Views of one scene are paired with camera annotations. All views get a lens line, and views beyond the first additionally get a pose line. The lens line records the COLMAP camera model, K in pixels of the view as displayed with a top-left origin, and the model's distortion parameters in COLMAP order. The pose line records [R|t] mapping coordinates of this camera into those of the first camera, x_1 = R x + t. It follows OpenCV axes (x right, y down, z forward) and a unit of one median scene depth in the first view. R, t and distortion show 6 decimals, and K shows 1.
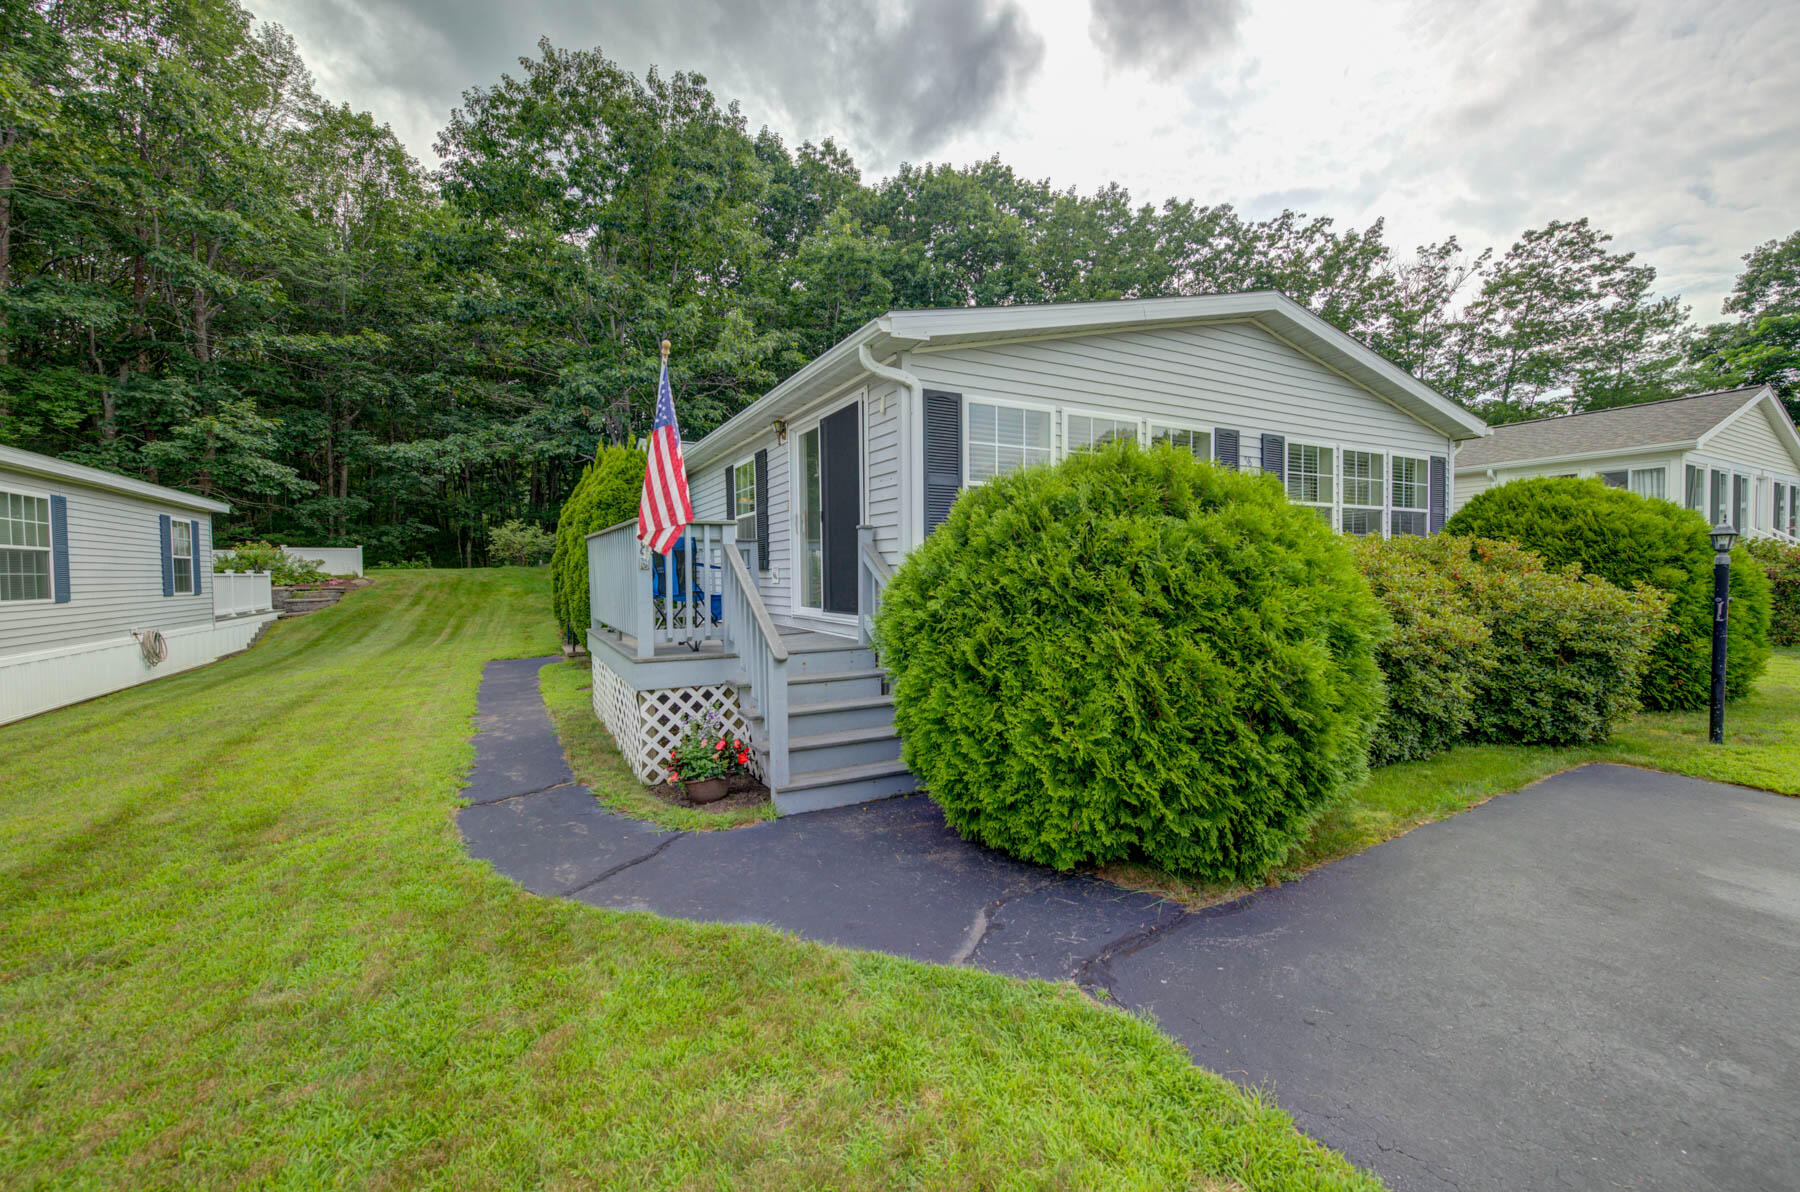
lens RADIAL K [[715.7, 0, 896.0], [0, 715.7, 593.7], [0, 0, 1]] dist [0.000023, -0.002336]
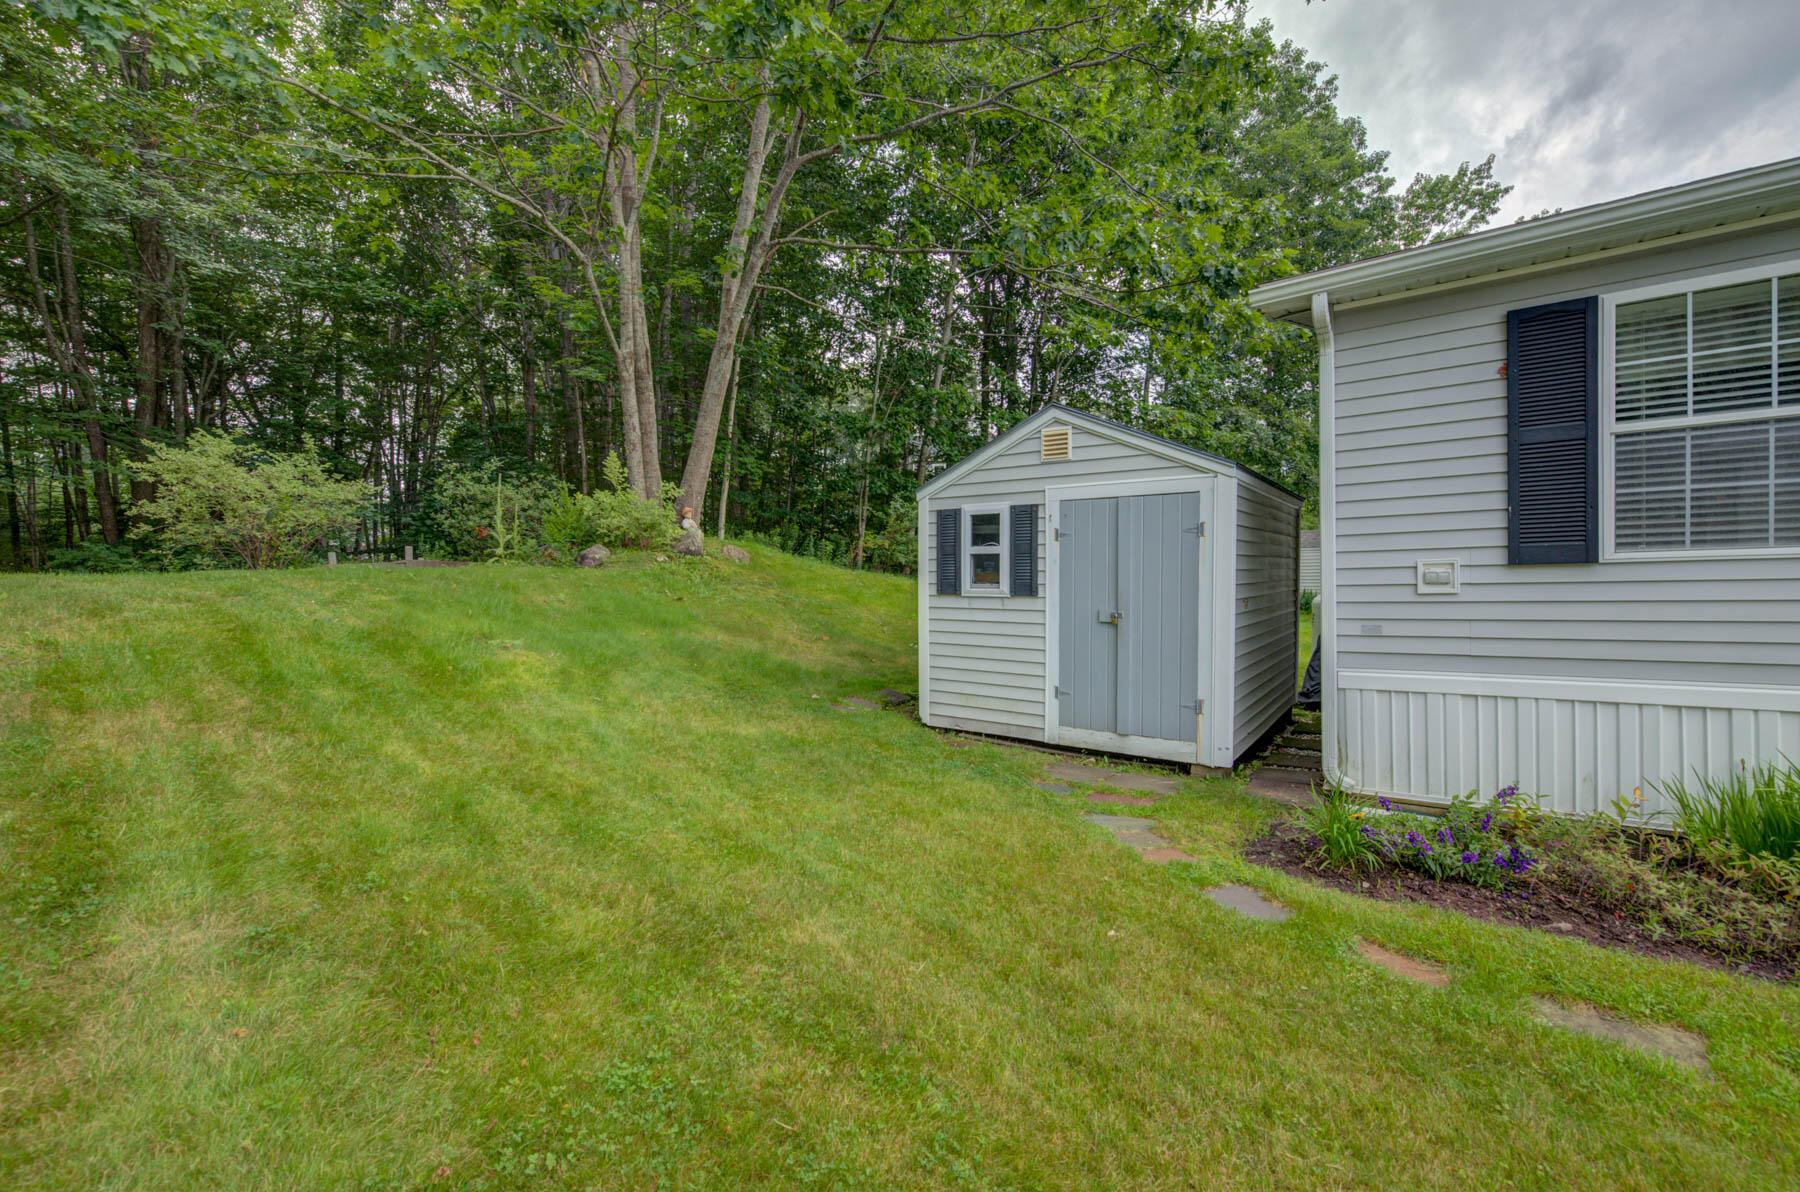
lens RADIAL K [[745.6, 0, 889.1], [0, 745.6, 597.2], [0, 0, 1]] dist [0.016427, -0.009422]
pose [[0.905530, -0.023895, 0.423609, -0.522041], [0.031327, 0.999453, -0.010589, -0.018000], [-0.423124, 0.022859, 0.905783, 0.730421]]
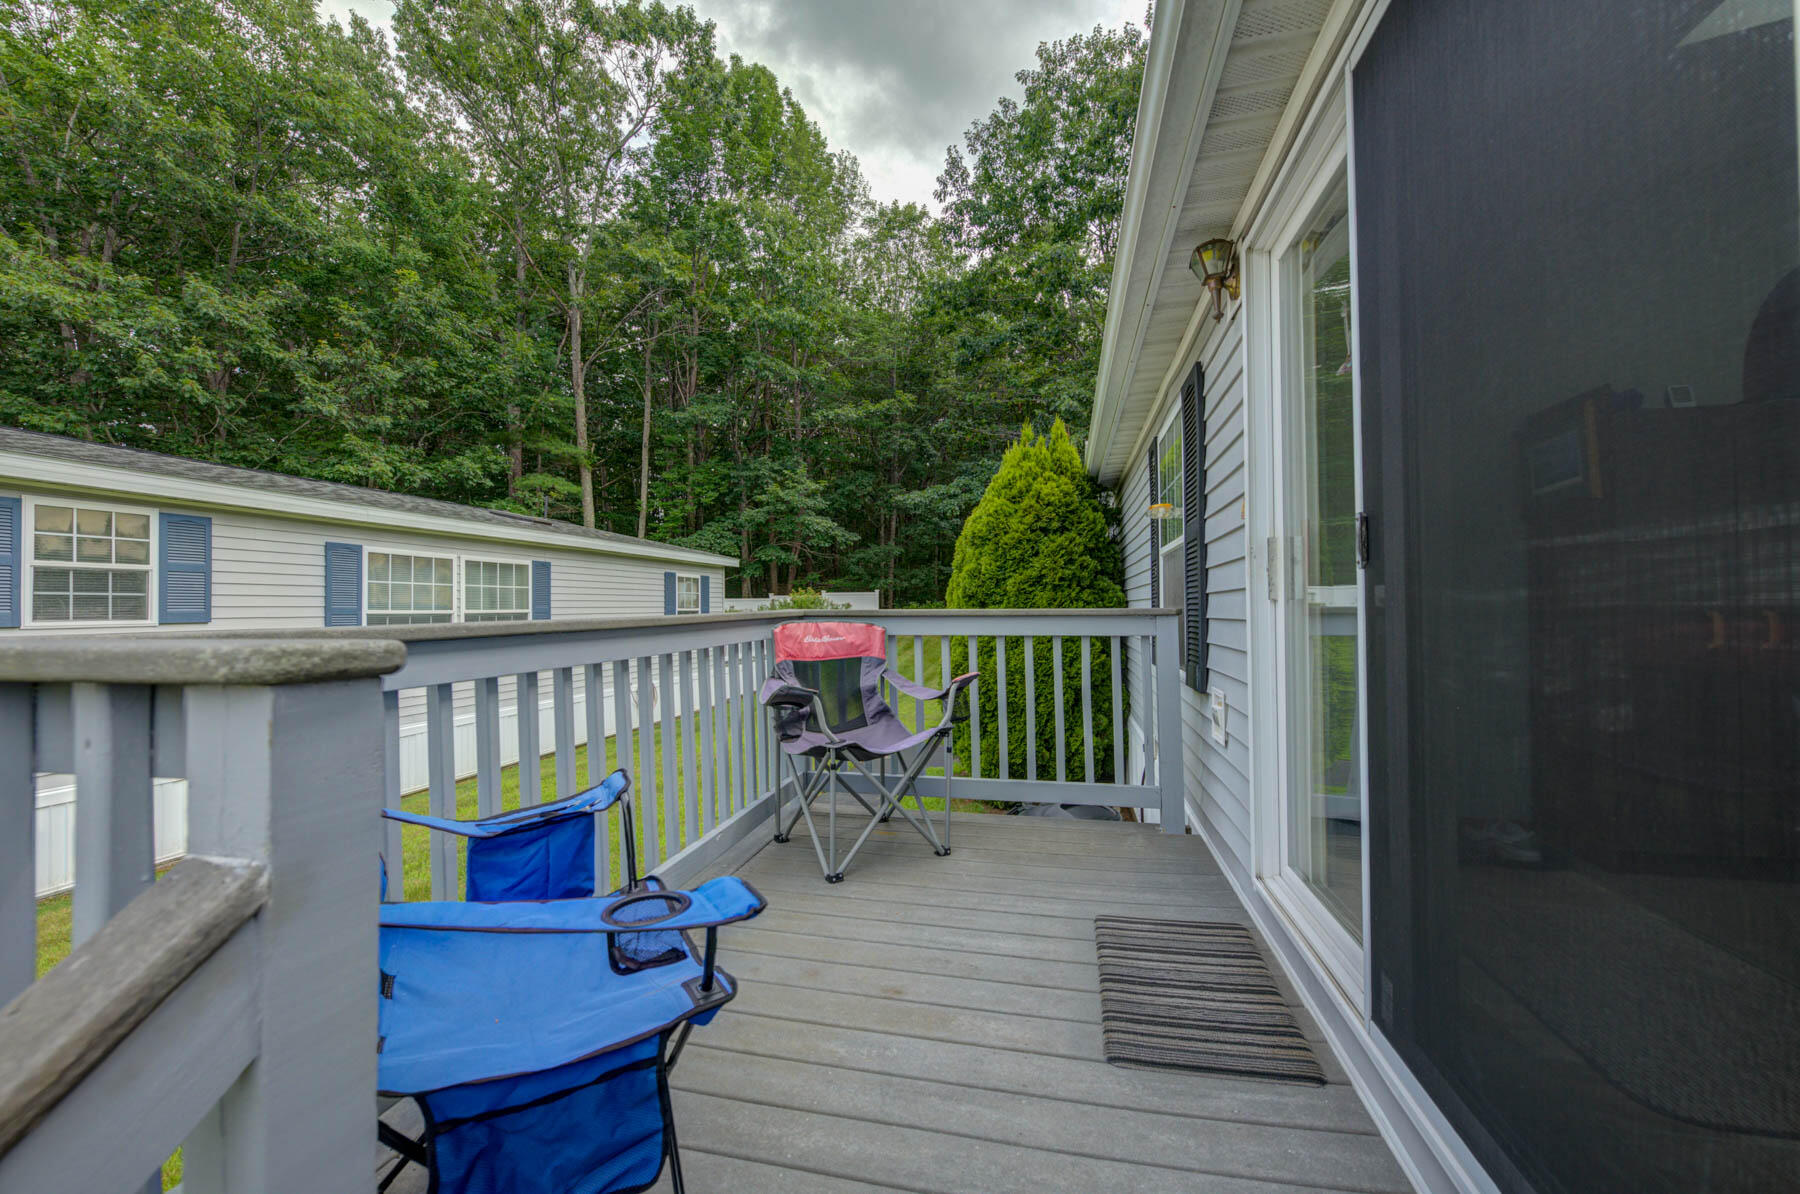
lens RADIAL K [[705.6, 0, 898.9], [0, 705.6, 603.4], [0, 0, 1]] dist [-0.001276, -0.003352]
pose [[0.746853, 0.000968, -0.664988, -0.019580], [-0.019768, 0.999589, -0.020746, -0.023338], [0.664695, 0.028639, 0.746566, 0.213474]]
